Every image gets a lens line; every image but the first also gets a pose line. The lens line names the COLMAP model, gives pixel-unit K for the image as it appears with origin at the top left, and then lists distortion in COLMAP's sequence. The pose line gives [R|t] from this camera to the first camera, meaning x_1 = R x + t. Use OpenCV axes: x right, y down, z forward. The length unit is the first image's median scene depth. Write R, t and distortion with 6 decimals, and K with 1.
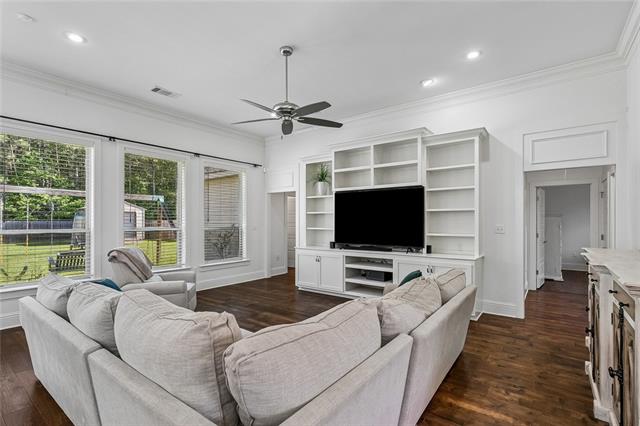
lens RADIAL K [[304.5, 0, 321.1], [0, 304.5, 218.3], [0, 0, 1]] dist [0.004348, 0.000602]
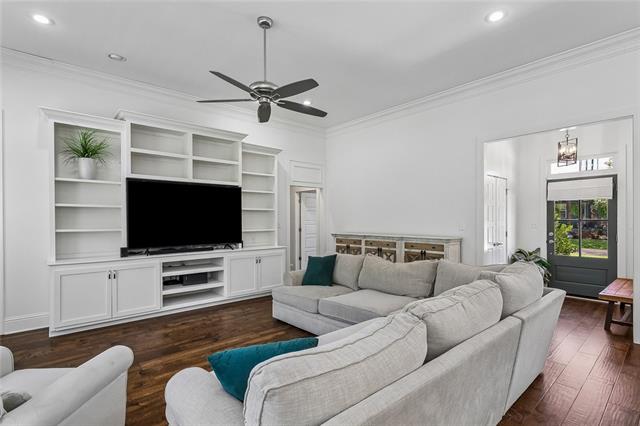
lens RADIAL K [[304.5, 0, 320.9], [0, 304.5, 216.0], [0, 0, 1]] dist [0.004348, 0.000602]
pose [[0.227627, 0.008399, 0.973712, -0.603643], [-0.008095, 0.999945, -0.006733, 0.004554], [-0.973715, -0.006349, 0.227682, 0.423436]]
